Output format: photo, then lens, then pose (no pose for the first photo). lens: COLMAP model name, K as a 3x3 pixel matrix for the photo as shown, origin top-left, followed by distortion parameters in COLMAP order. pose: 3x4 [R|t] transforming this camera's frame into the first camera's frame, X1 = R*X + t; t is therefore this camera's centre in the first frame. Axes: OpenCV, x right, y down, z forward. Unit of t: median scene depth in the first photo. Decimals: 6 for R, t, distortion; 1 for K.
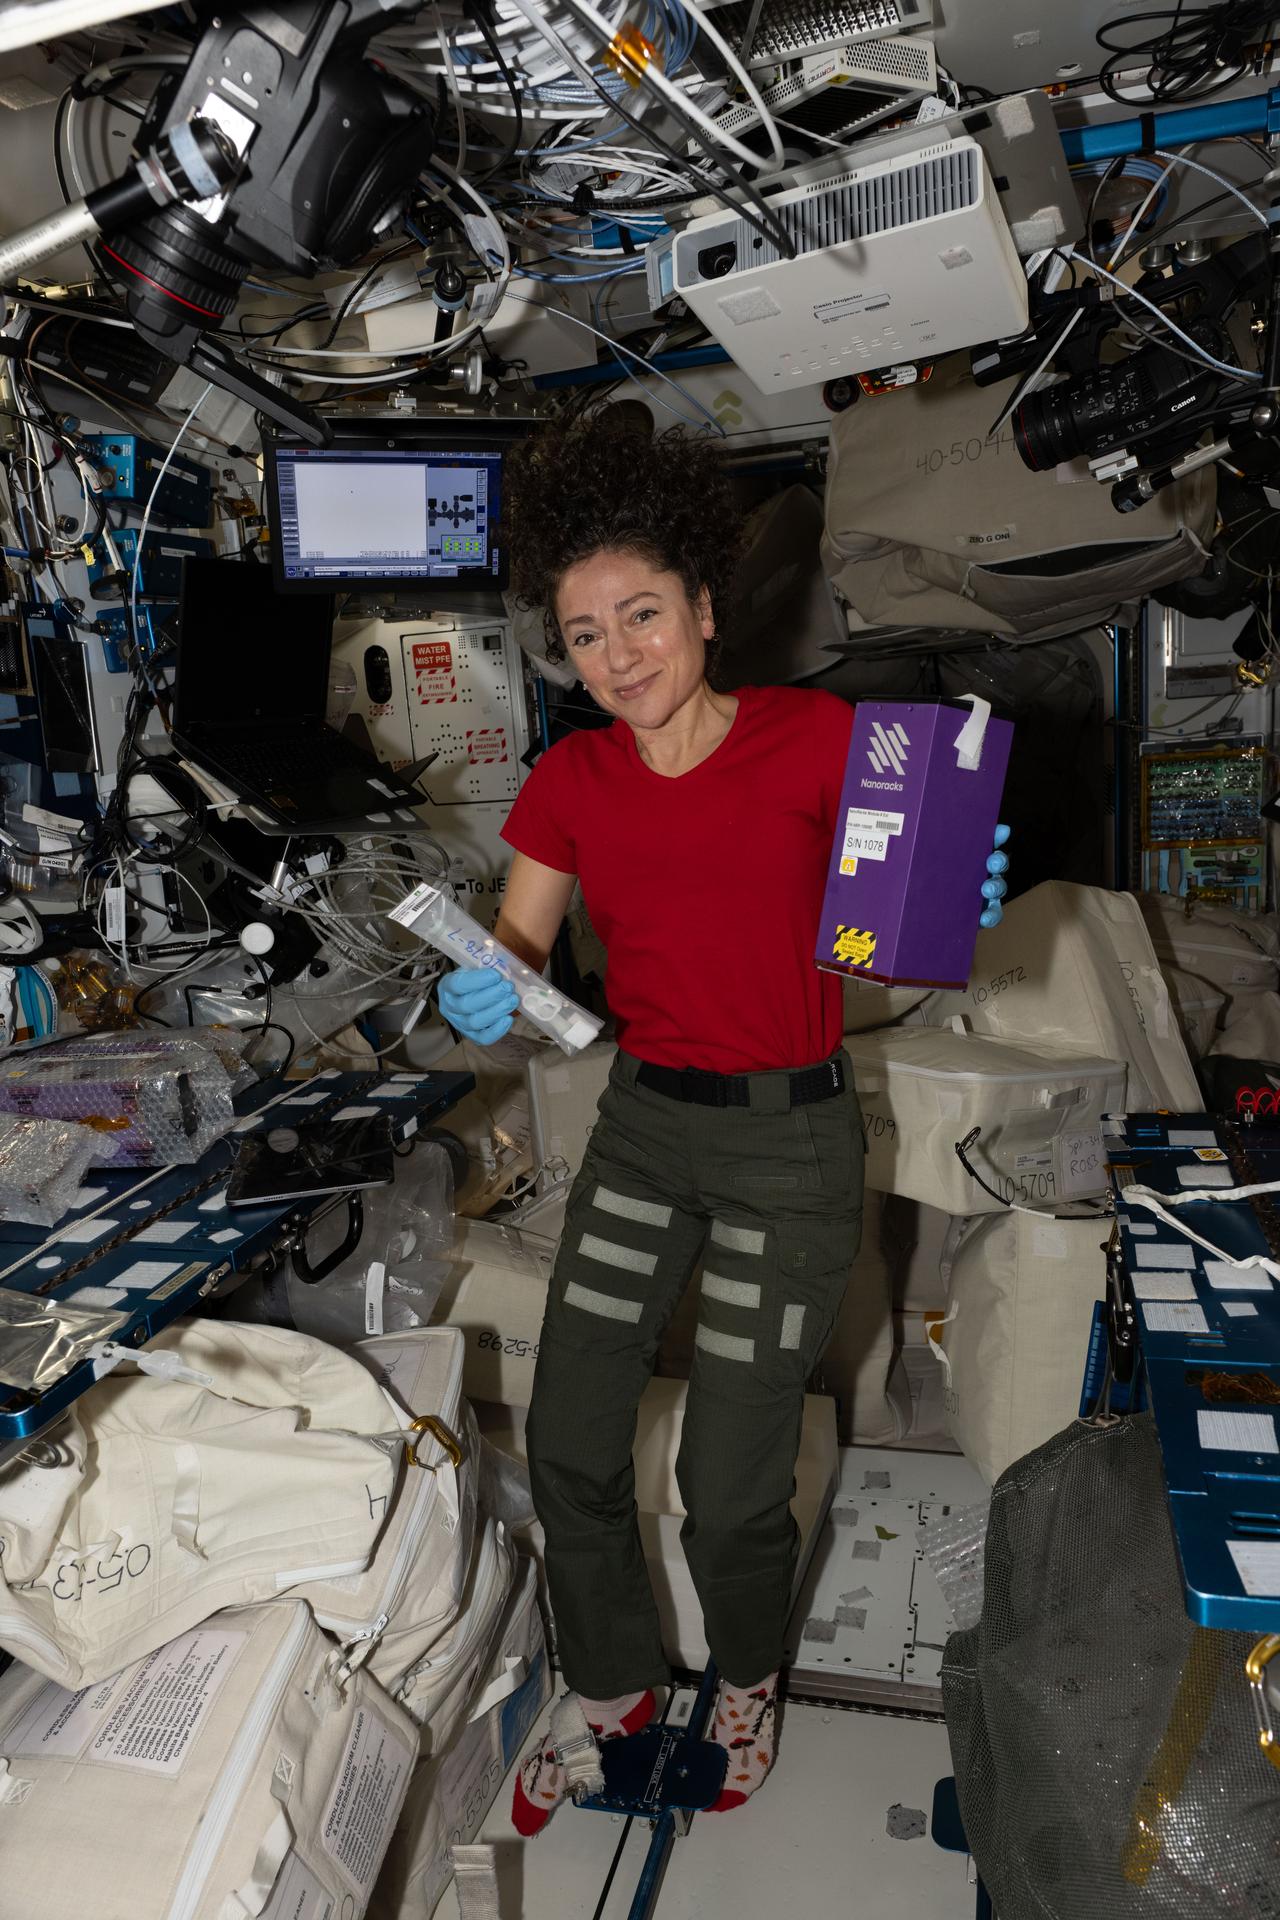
lens RADIAL K [[1382.5, 0, 644.5], [0, 1382.5, 952.3], [0, 0, 1]] dist [0.004149, -0.008036]
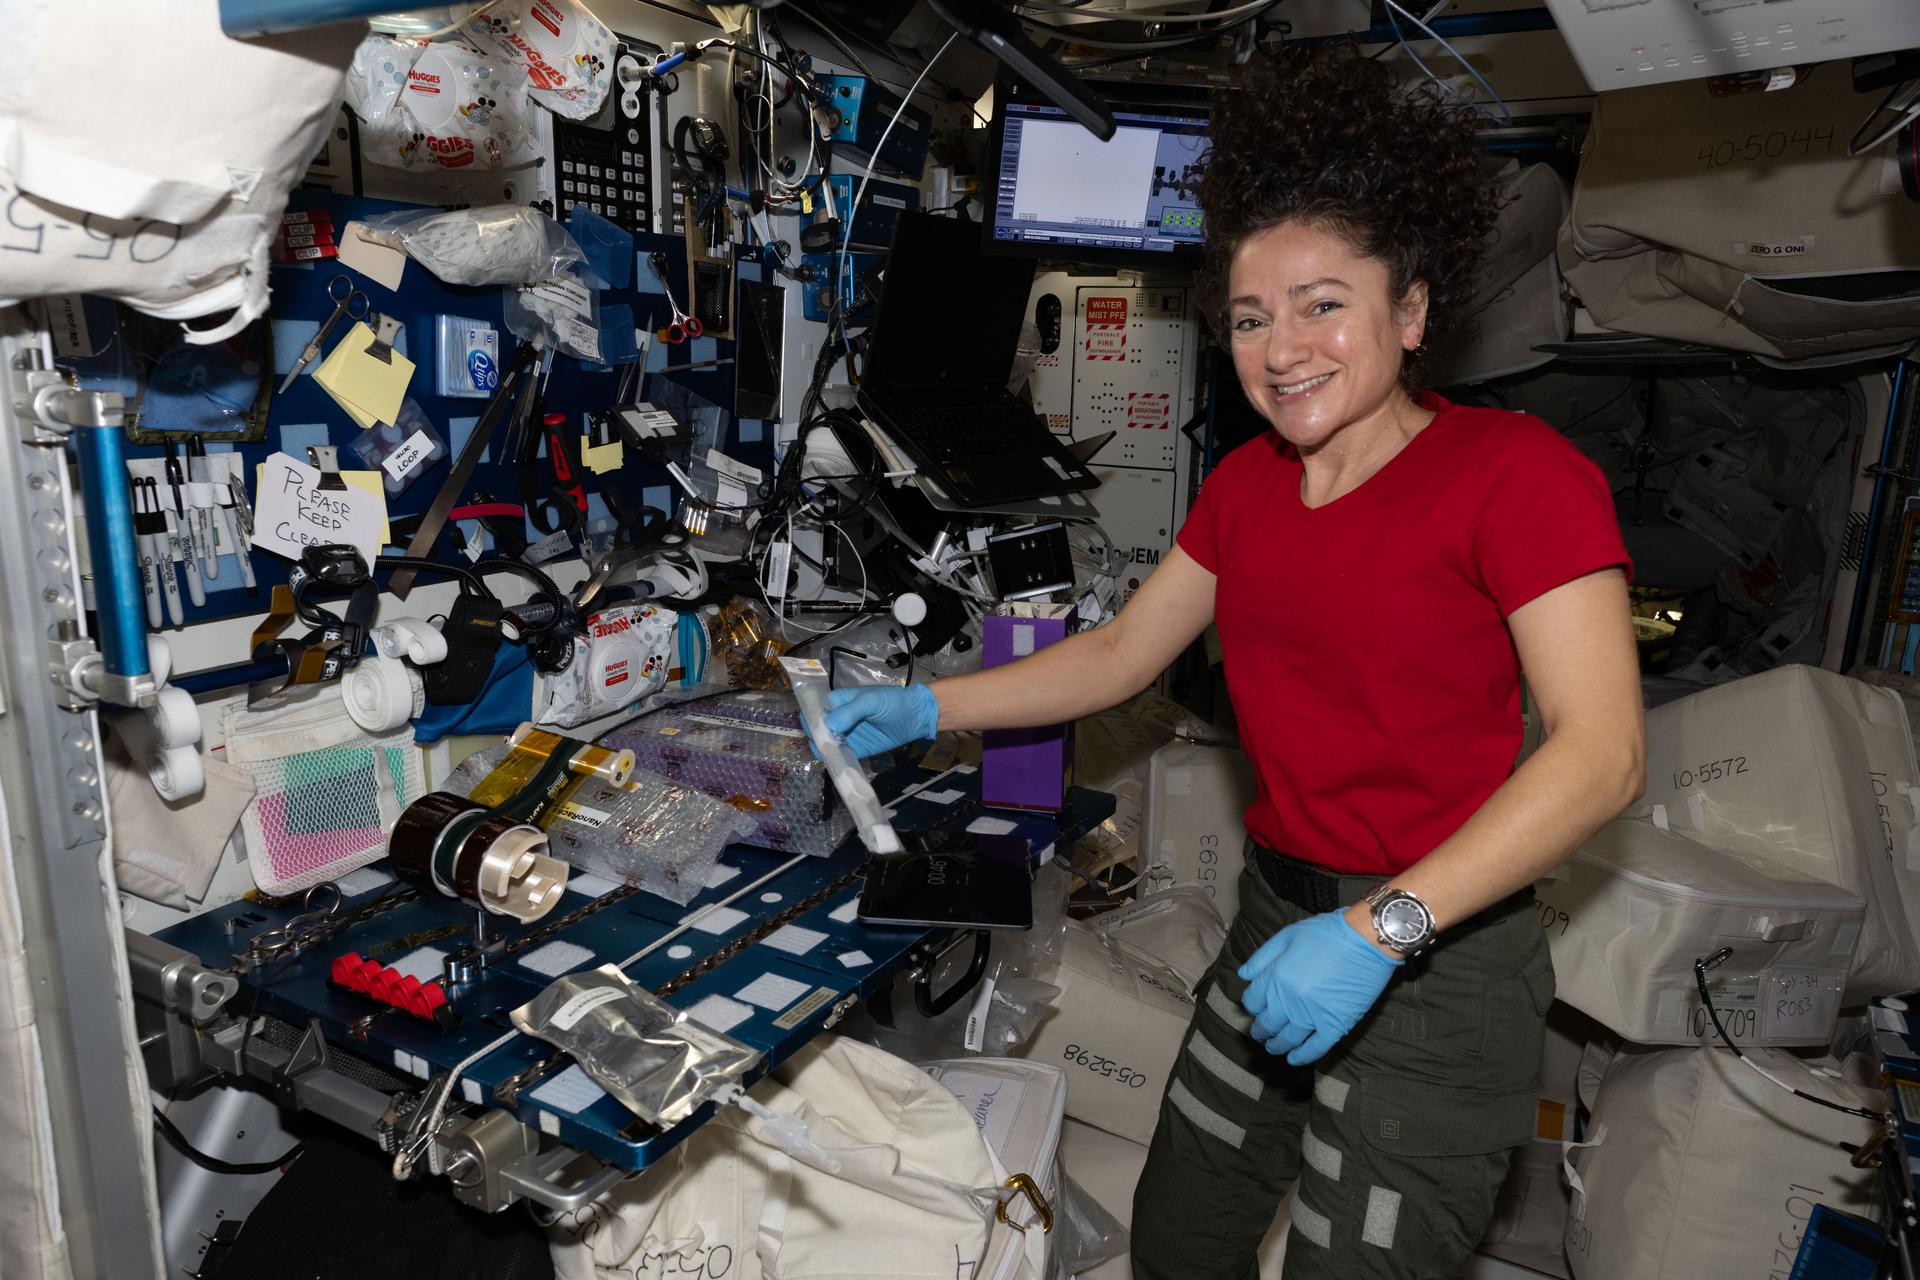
lens RADIAL K [[1382.5, 0, 925.5], [0, 1382.5, 635.9], [0, 0, 1]] dist [0.004149, -0.008036]
pose [[0.962059, 0.156615, -0.223413, -0.050902], [-0.149052, 0.987543, 0.050428, -0.042858], [0.228528, -0.015215, 0.973418, 0.060676]]
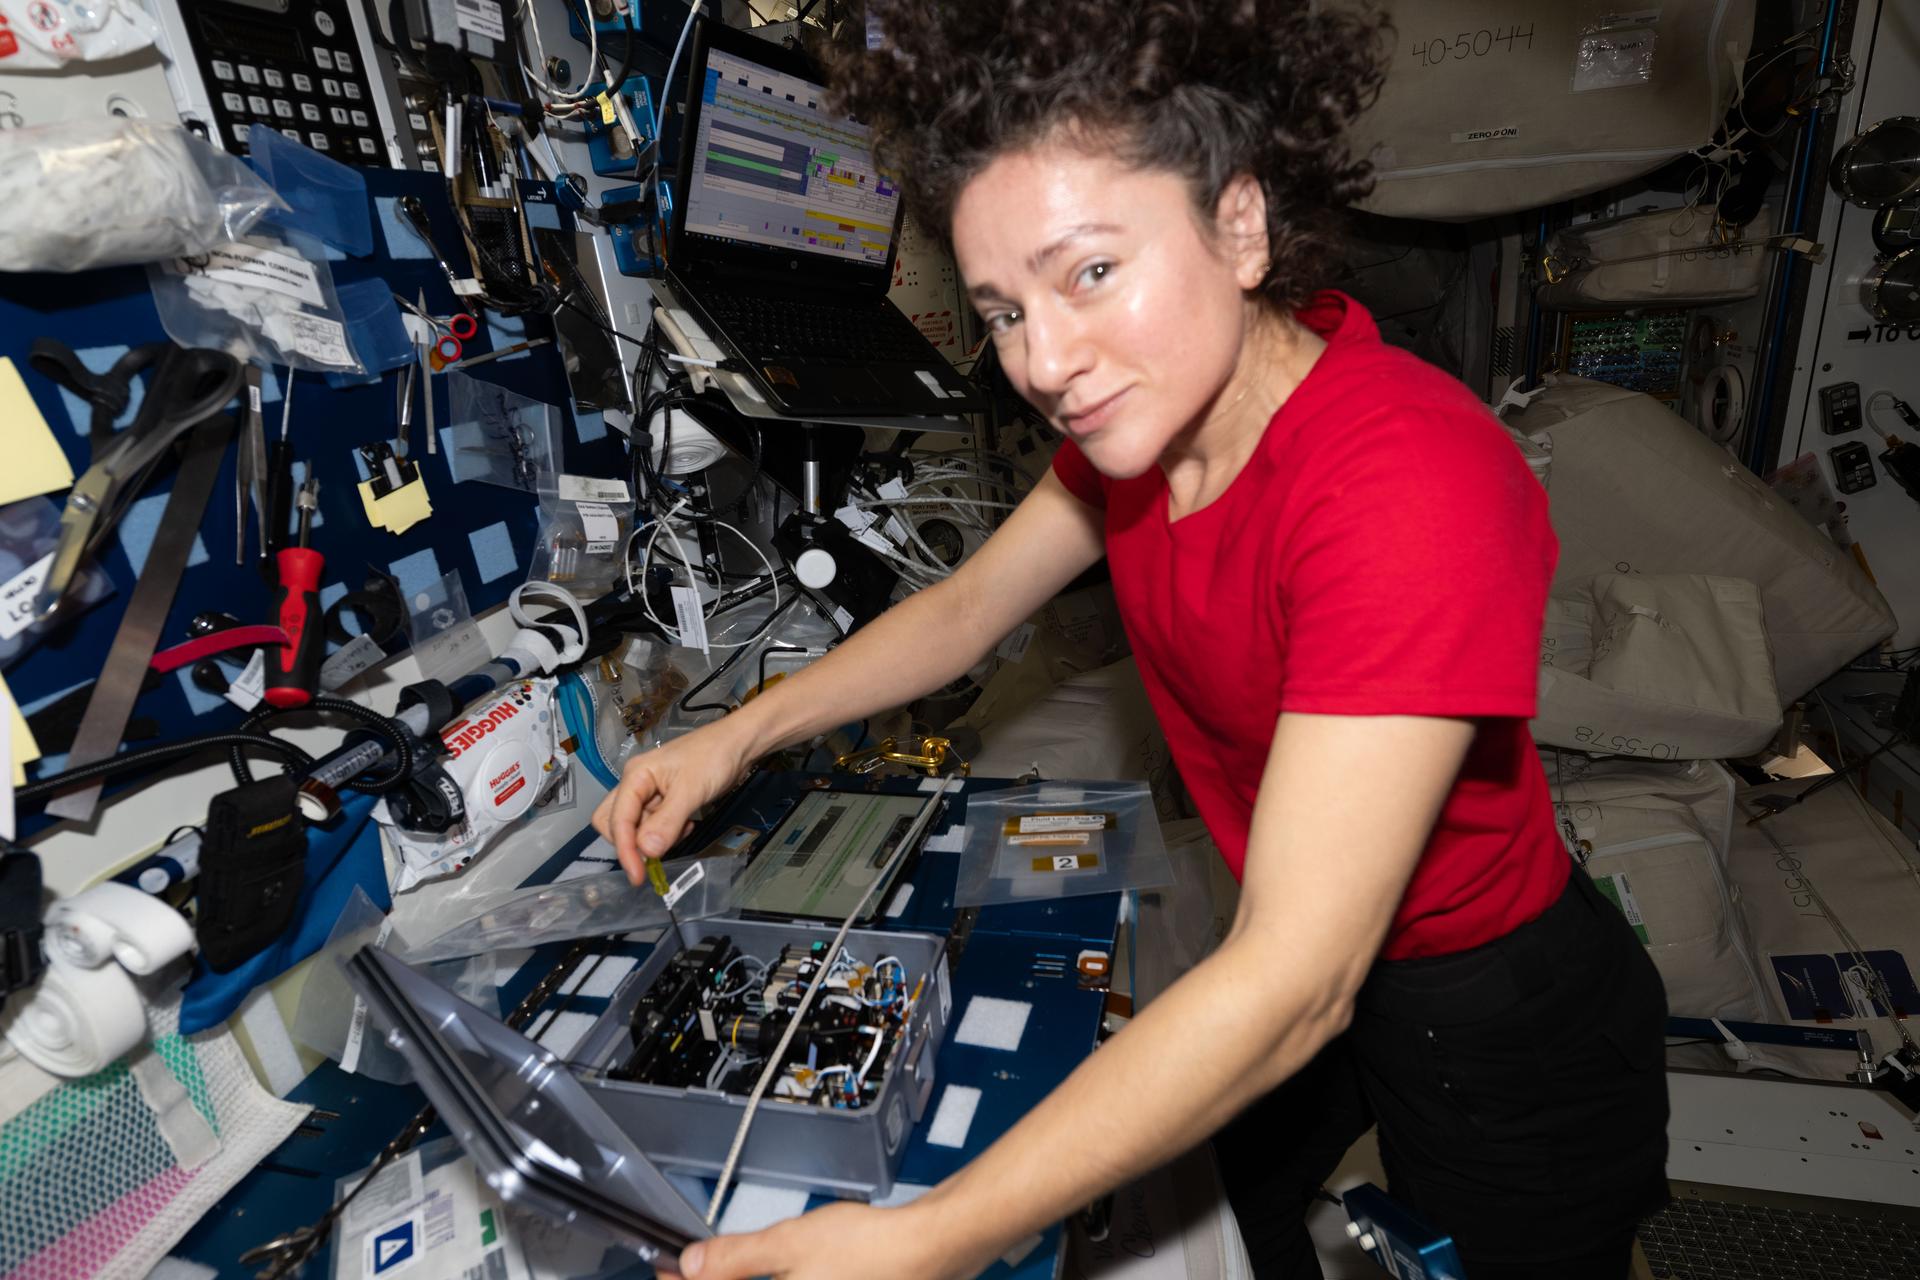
lens RADIAL K [[1086.6, 0, 965.1], [0, 1086.6, 648.3], [0, 0, 1]] dist [0.002650, -0.000680]
pose [[0.999569, -0.029005, -0.004592, -0.199500], [0.029366, 0.987816, 0.152829, -0.081716], [0.000103, -0.152897, 0.988242, 0.361713]]
